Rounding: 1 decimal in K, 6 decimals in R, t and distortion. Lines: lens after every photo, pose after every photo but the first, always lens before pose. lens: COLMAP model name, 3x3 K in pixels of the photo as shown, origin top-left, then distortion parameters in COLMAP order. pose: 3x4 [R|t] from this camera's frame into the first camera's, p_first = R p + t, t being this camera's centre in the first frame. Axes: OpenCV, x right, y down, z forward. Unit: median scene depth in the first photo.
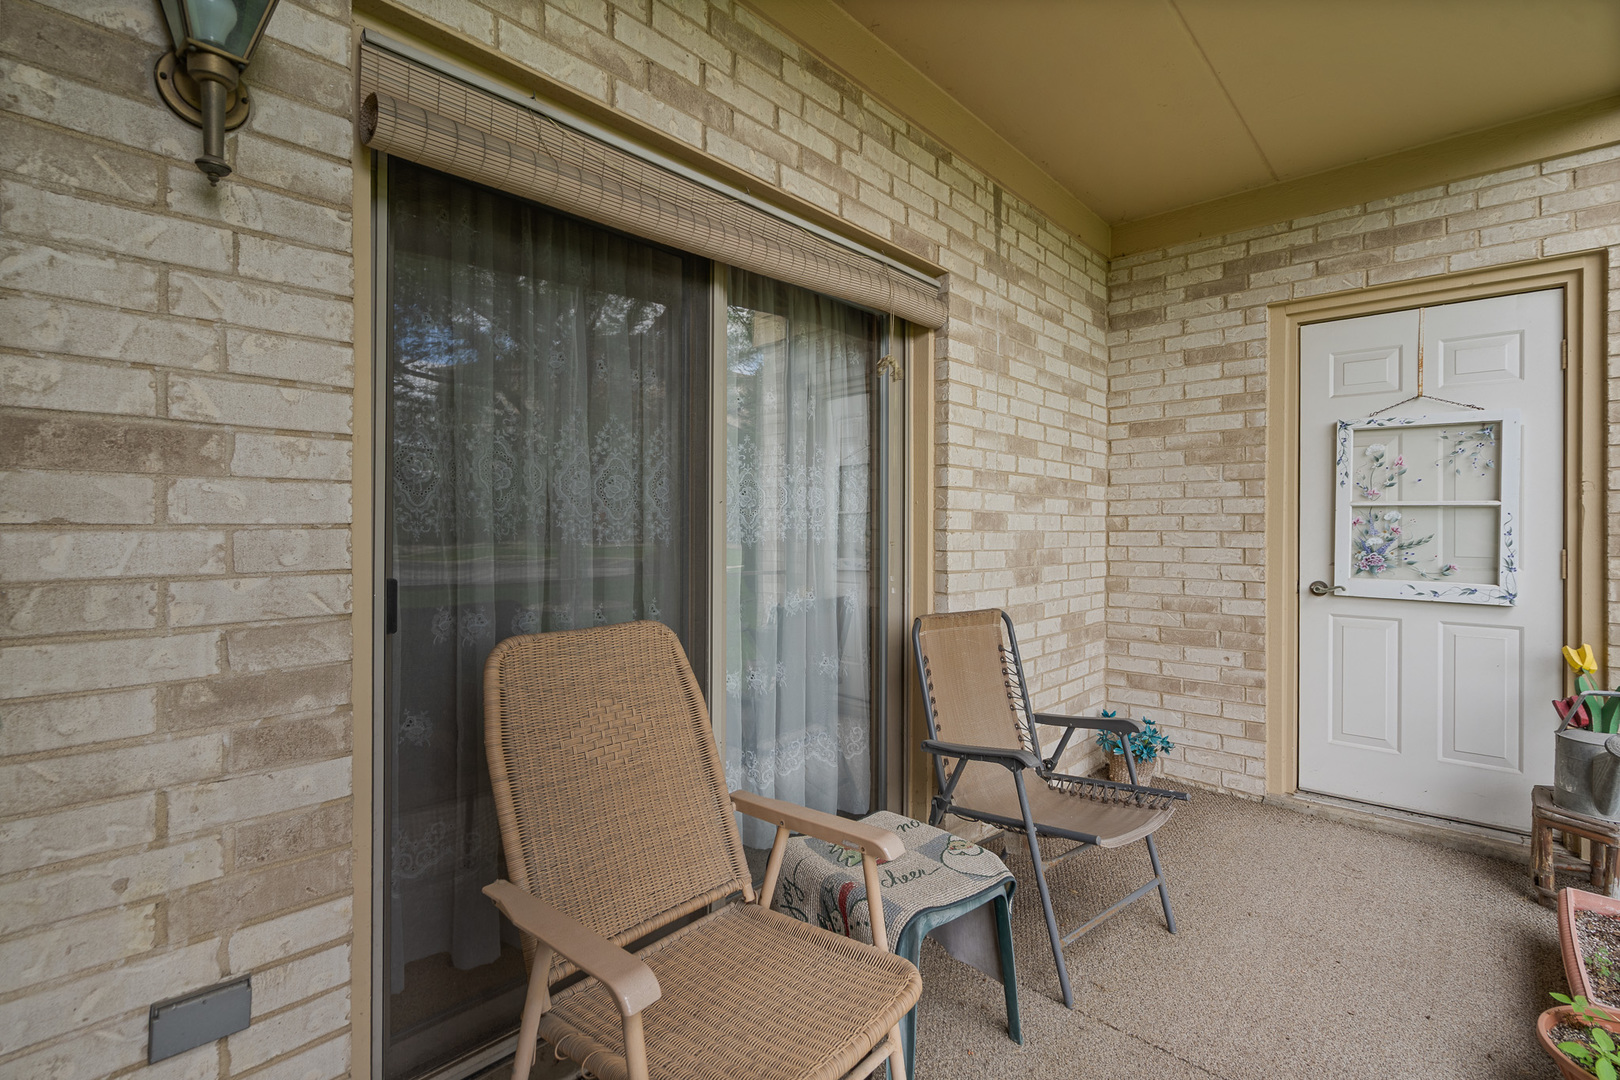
lens RADIAL K [[744.3, 0, 811.7], [0, 744.3, 527.7], [0, 0, 1]] dist [-0.003697, 0.001618]
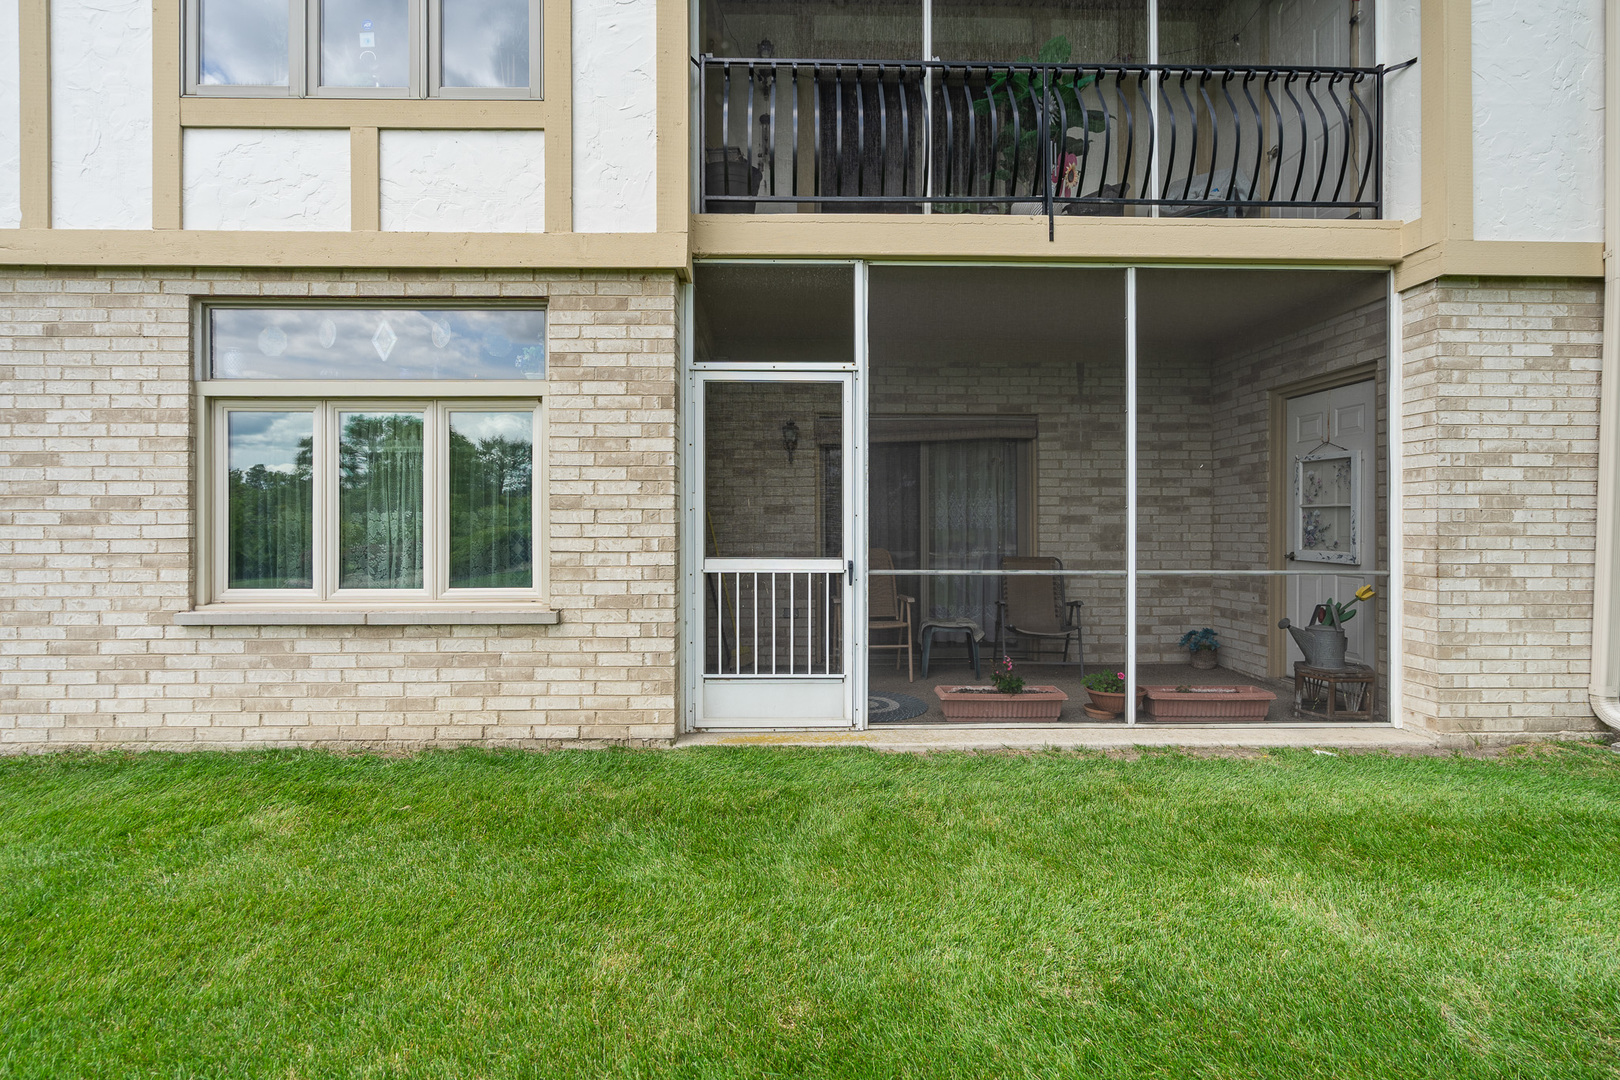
lens RADIAL K [[744.3, 0, 810.0], [0, 744.3, 525.3], [0, 0, 1]] dist [-0.003697, 0.001618]
pose [[0.703319, -0.008345, -0.710826, 1.187367], [0.006186, 0.999965, -0.005620, 0.014980], [0.710848, -0.000444, 0.703346, -1.028295]]
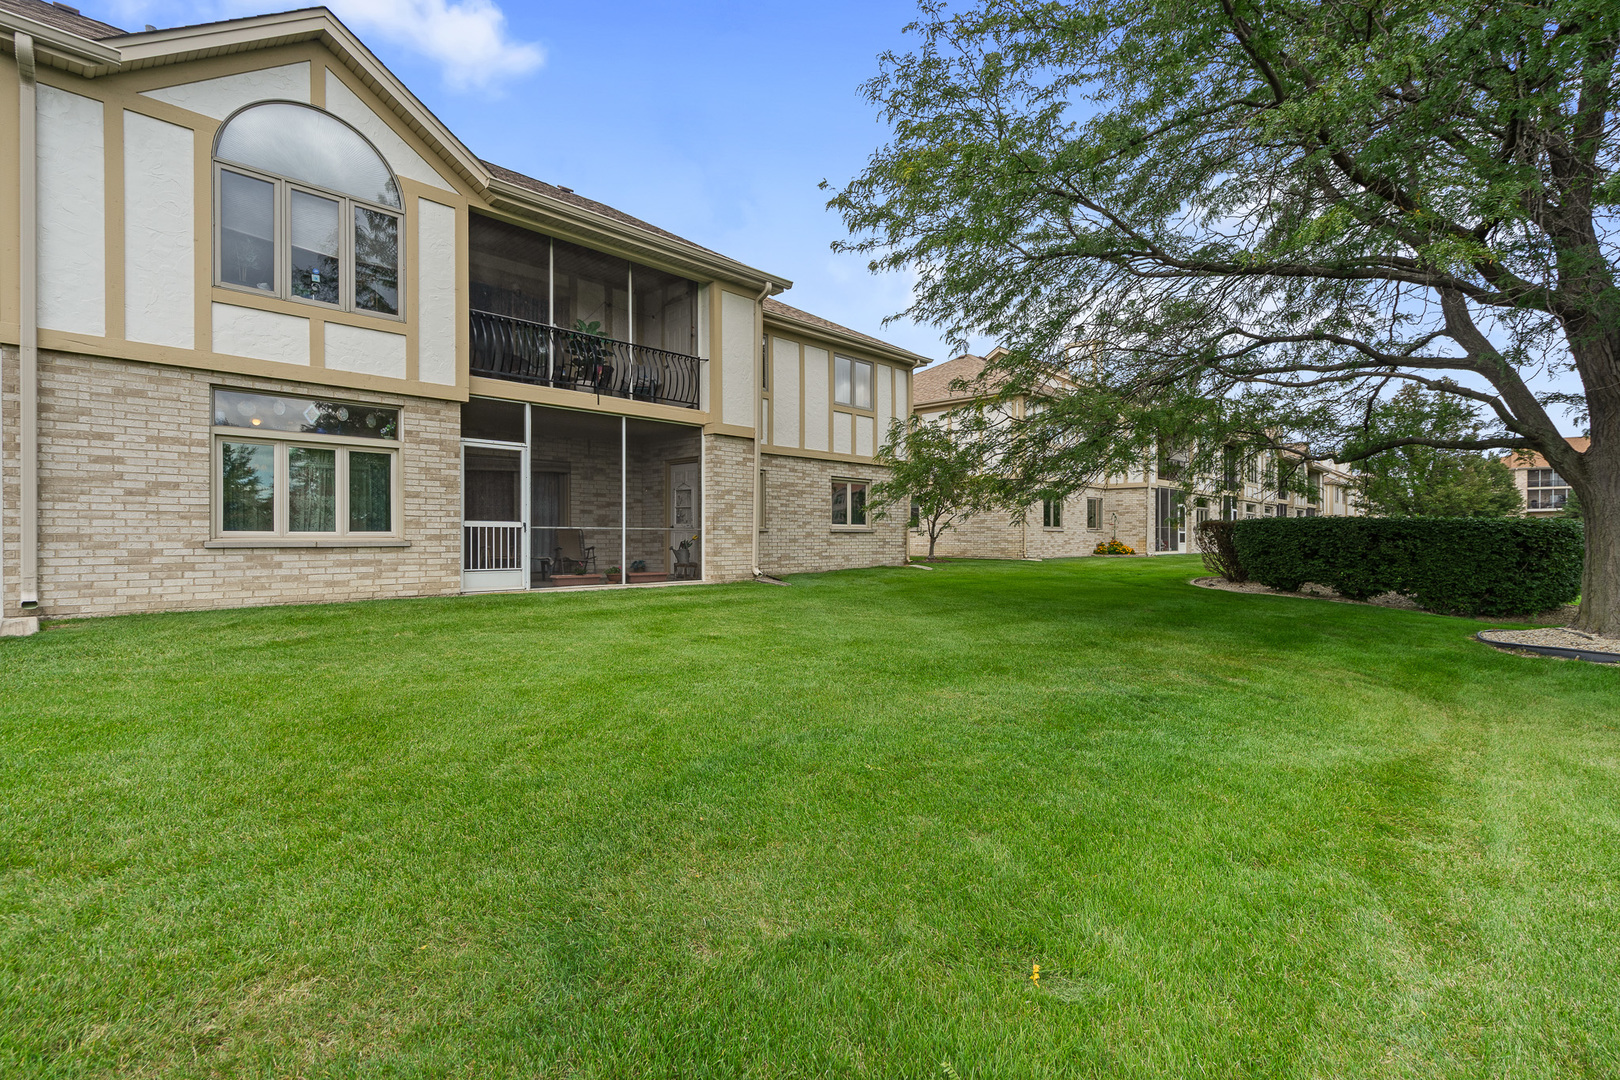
lens RADIAL K [[744.3, 0, 819.8], [0, 744.3, 537.0], [0, 0, 1]] dist [-0.003697, 0.001618]
pose [[0.999948, -0.010014, -0.002008, 1.649701], [0.010011, 0.999949, -0.001212, 0.164478], [0.002020, 0.001191, 0.999997, -3.542077]]
